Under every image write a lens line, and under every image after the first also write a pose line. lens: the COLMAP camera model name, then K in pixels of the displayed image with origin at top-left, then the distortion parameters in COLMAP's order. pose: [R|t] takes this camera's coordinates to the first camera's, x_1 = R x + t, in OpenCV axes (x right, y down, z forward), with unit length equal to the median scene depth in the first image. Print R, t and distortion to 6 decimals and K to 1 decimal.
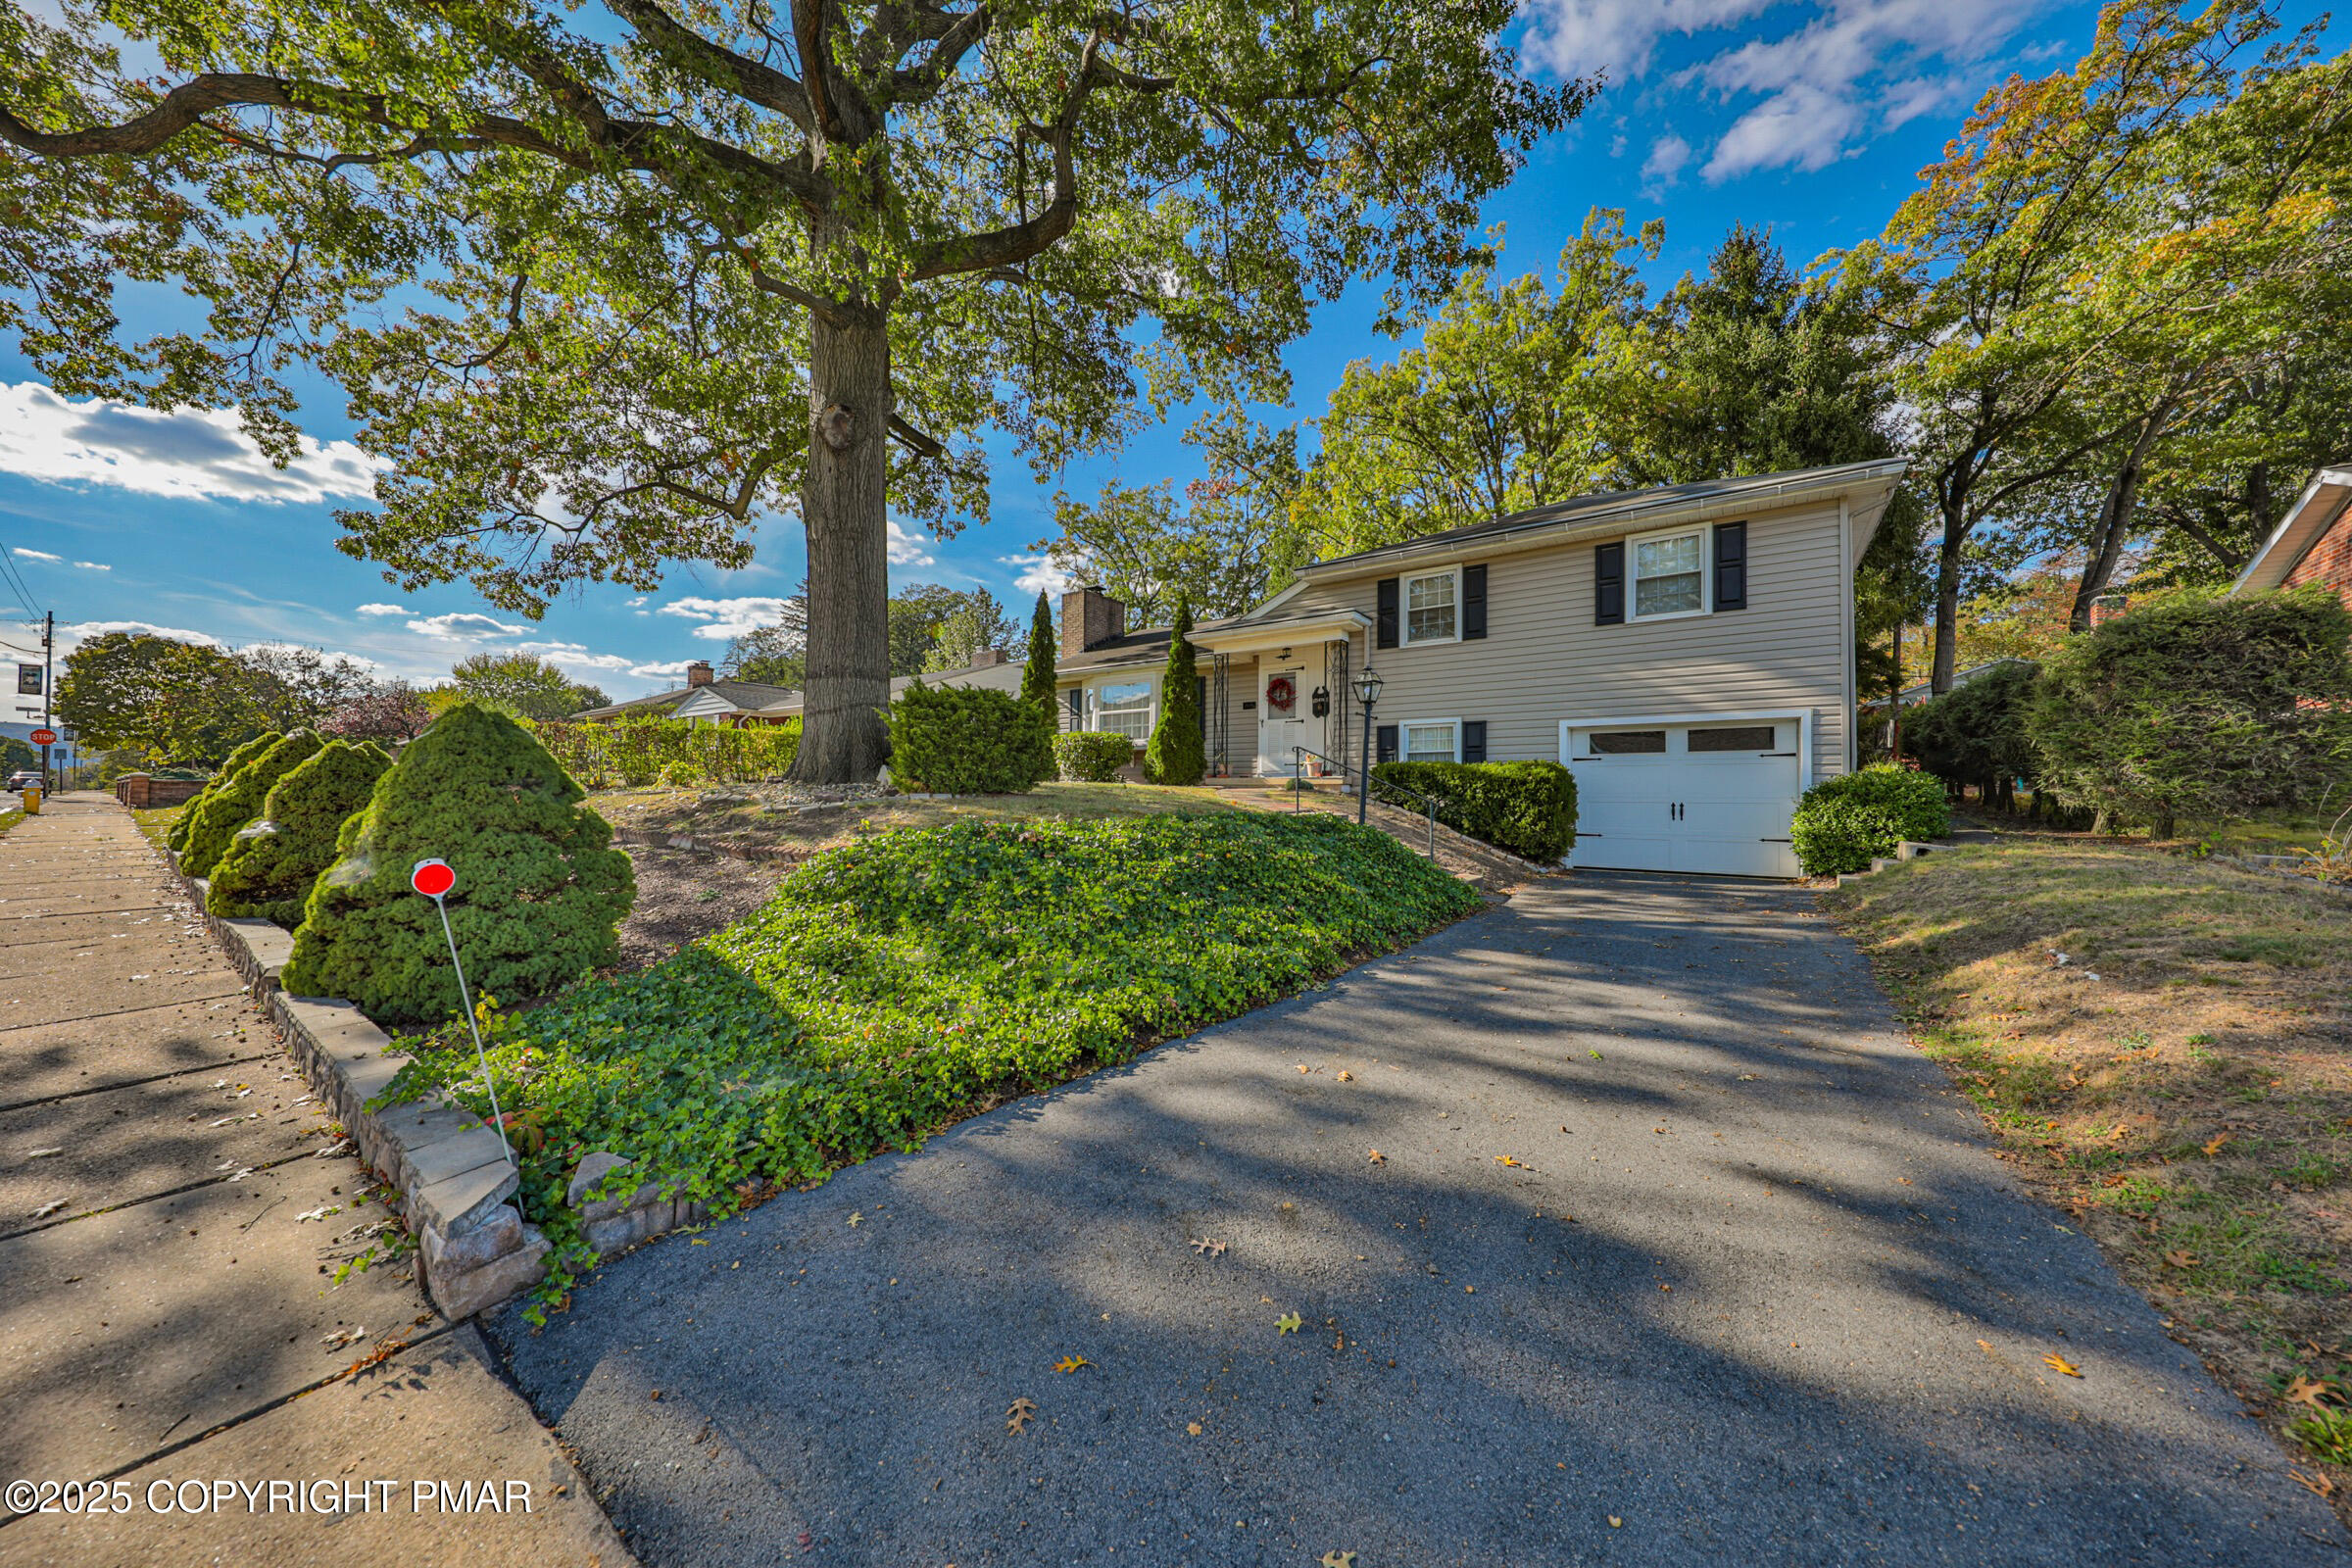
lens RADIAL K [[770.3, 0, 1187.0], [0, 770.3, 797.3], [0, 0, 1]] dist [-0.000287, -0.000003]
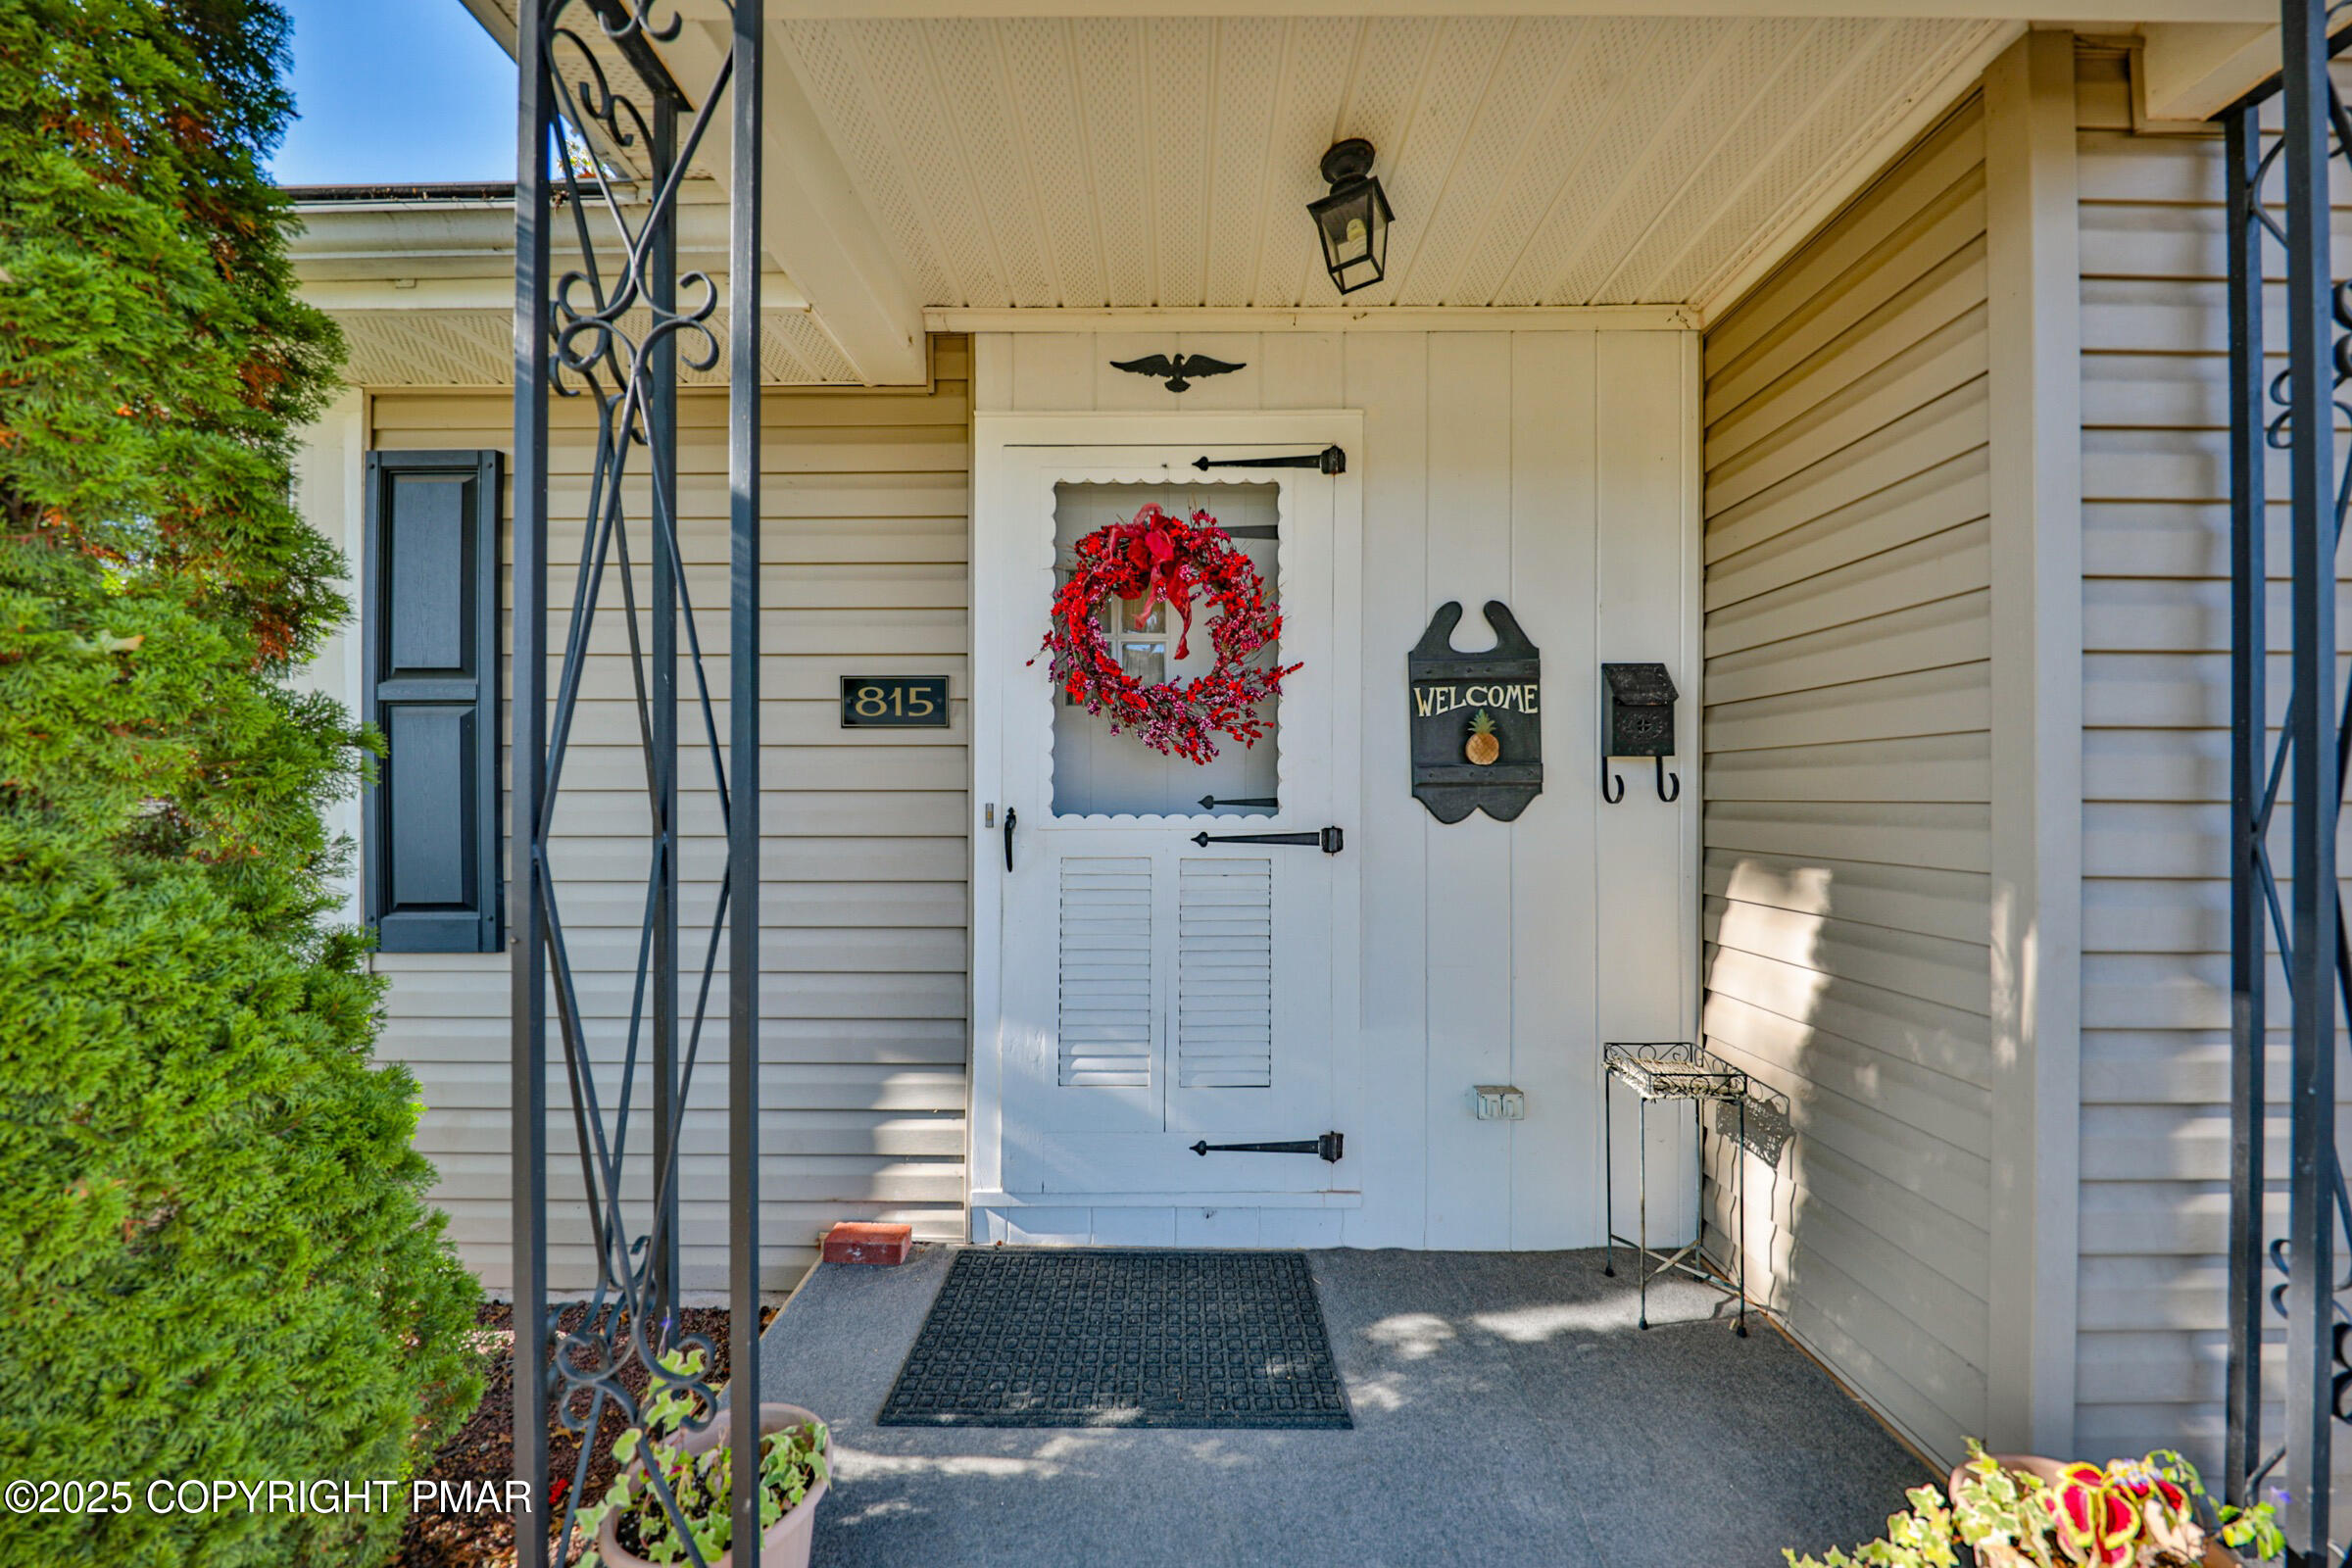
lens RADIAL K [[770.3, 0, 1187.0], [0, 770.3, 797.3], [0, 0, 1]] dist [-0.000287, -0.000003]
pose [[0.832689, 0.000247, 0.553741, 0.055577], [-0.000567, 1.000000, 0.000406, -0.123327], [-0.553741, -0.000652, 0.832689, 1.040252]]
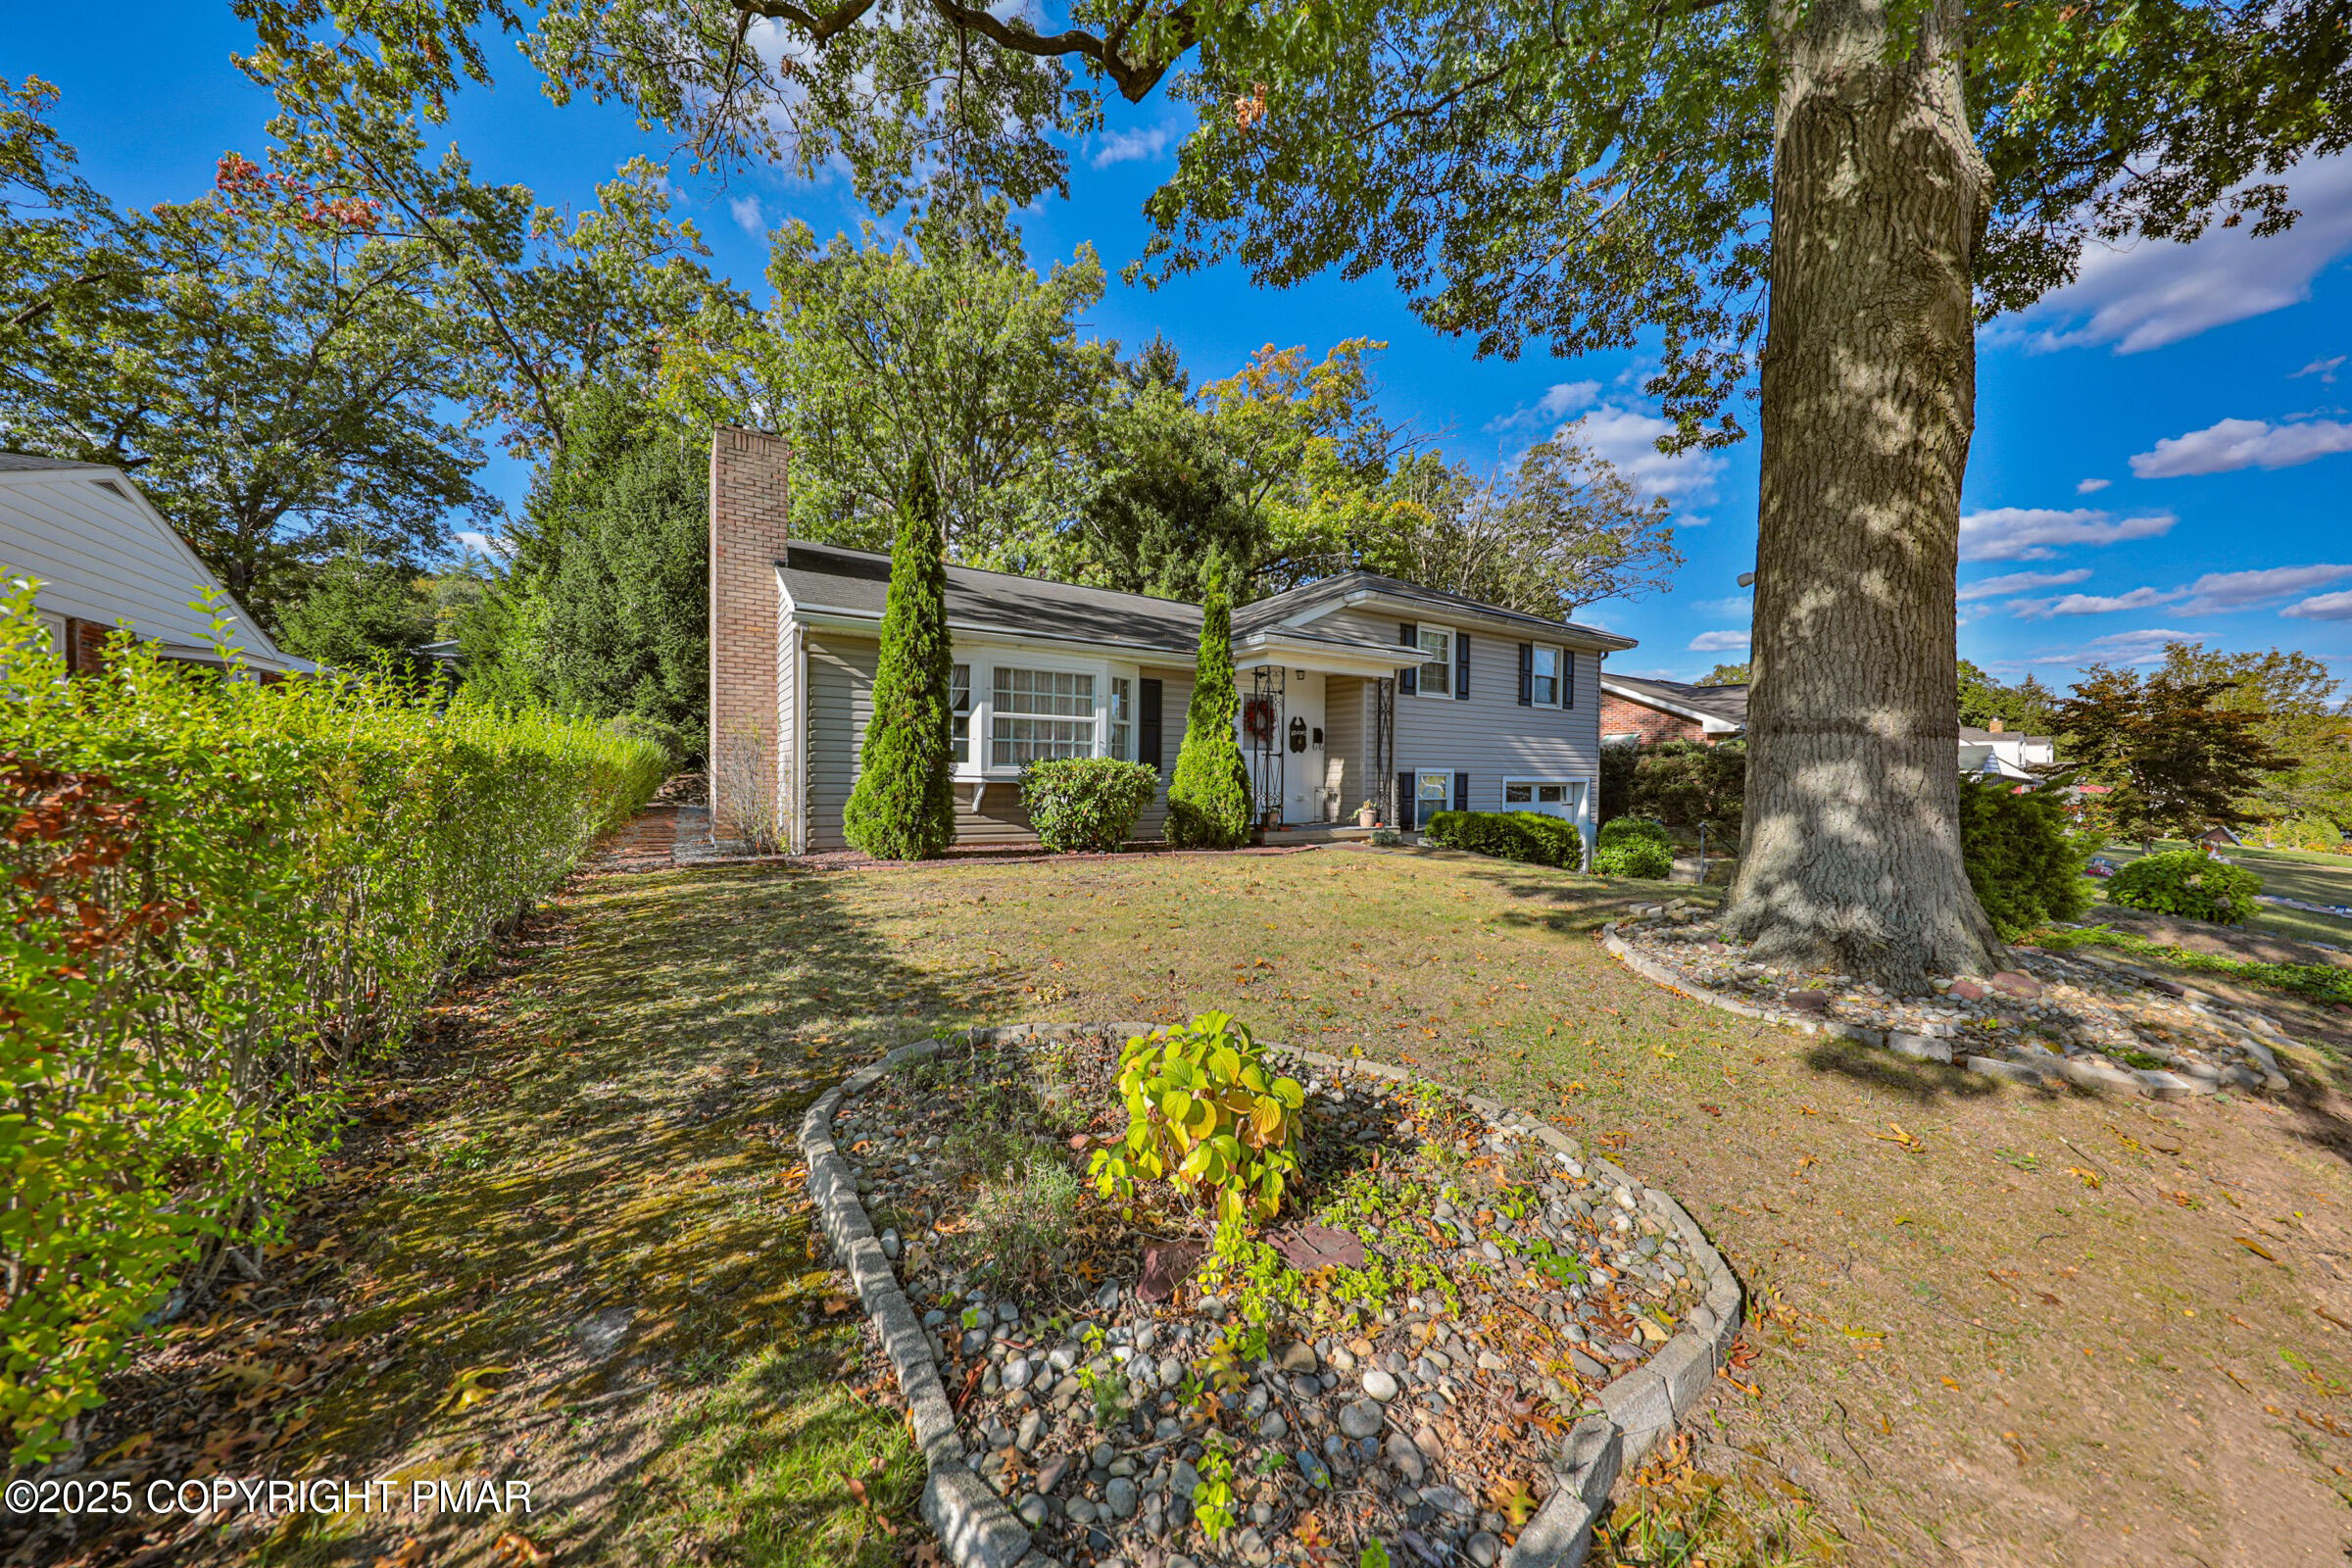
lens RADIAL K [[753.4, 0, 1176.0], [0, 753.4, 784.0], [0, 0, 1]] dist [-0.000603, -0.000099]
pose [[0.400925, -0.000059, 0.916111, -0.772639], [-0.003227, 0.999994, 0.001477, -0.077929], [-0.916105, -0.003548, 0.400923, 0.893448]]
